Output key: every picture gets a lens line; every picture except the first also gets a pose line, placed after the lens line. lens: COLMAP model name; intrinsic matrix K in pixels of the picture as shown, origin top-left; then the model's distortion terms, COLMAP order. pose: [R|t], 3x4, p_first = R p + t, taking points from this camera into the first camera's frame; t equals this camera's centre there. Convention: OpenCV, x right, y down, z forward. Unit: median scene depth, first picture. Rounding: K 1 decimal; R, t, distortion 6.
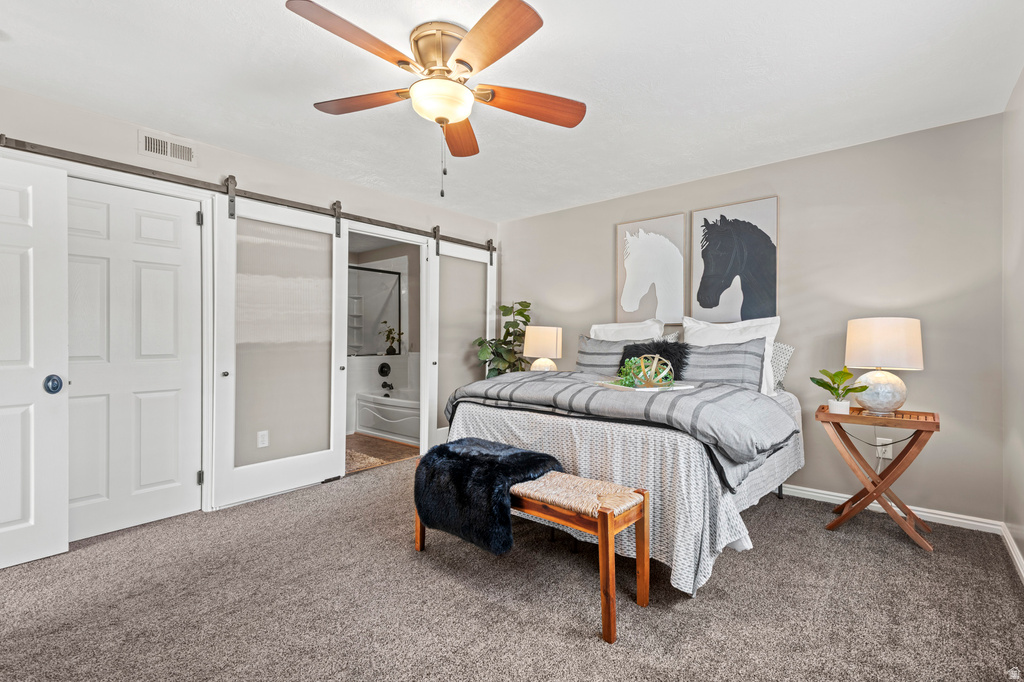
lens RADIAL K [[459.9, 0, 515.6], [0, 459.9, 341.4], [0, 0, 1]] dist [0.007703, 0.000169]
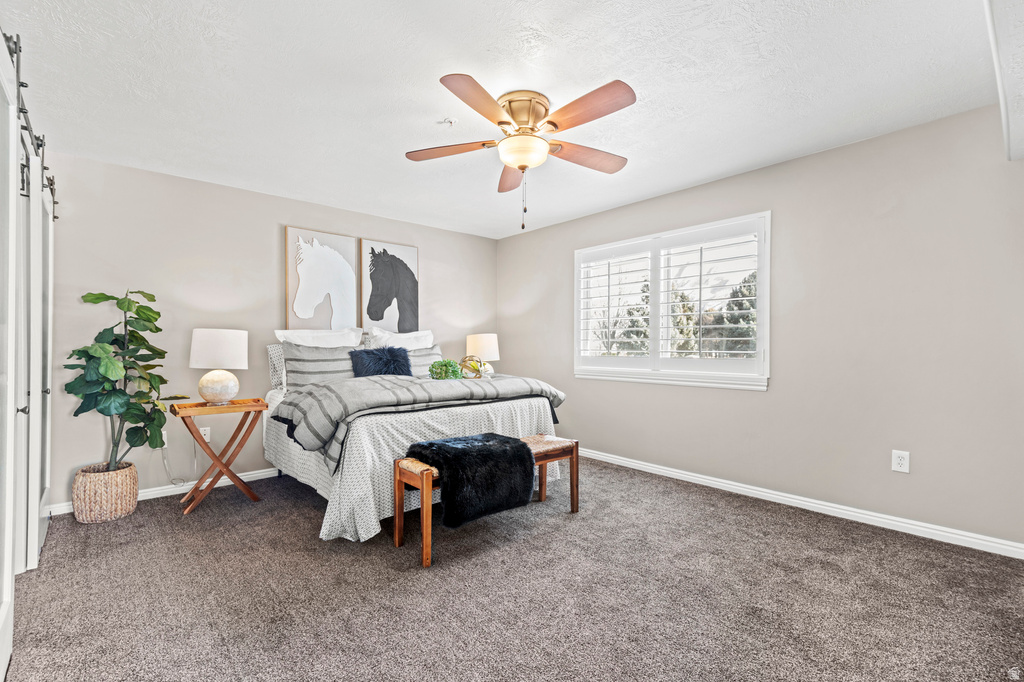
lens RADIAL K [[459.9, 0, 515.6], [0, 459.9, 341.4], [0, 0, 1]] dist [0.007703, 0.000169]
pose [[0.140922, 0.007898, 0.989989, -0.767781], [0.005665, 0.999945, -0.008784, -0.003427], [-0.990005, 0.006846, 0.140869, 0.458884]]
